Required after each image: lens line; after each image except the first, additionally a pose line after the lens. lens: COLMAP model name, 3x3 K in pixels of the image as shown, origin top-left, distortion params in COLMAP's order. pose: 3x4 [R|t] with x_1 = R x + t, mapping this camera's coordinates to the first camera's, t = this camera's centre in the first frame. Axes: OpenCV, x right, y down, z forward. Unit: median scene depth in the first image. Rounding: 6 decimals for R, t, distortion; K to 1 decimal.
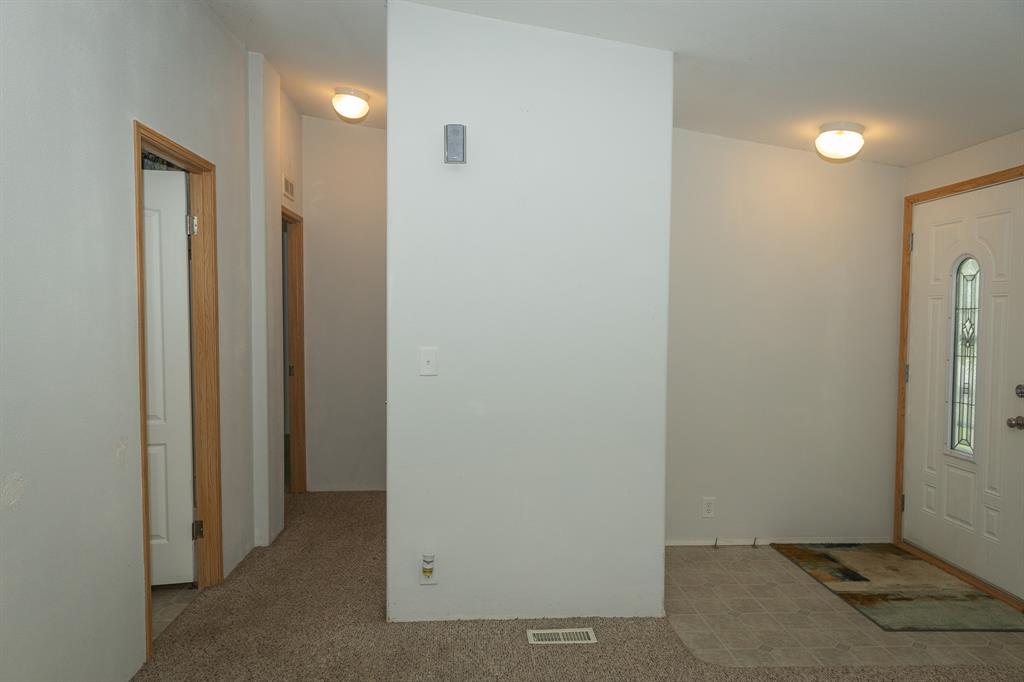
lens RADIAL K [[694.0, 0, 505.2], [0, 694.0, 340.1], [0, 0, 1]] dist [0.023036, -0.006183]
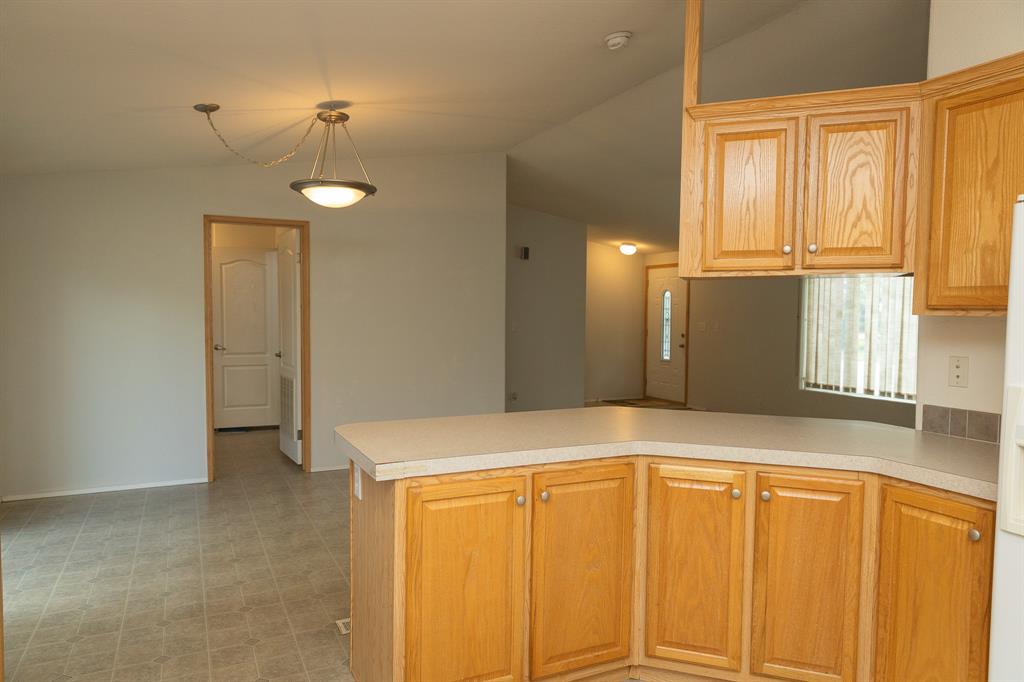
lens RADIAL K [[694.0, 0, 515.0], [0, 694.0, 346.4], [0, 0, 1]] dist [0.023036, -0.006183]
pose [[0.922954, -0.024224, 0.384146, -0.979630], [0.017567, 0.999629, 0.020829, 0.038462], [-0.384508, -0.012476, 0.923037, -1.346450]]
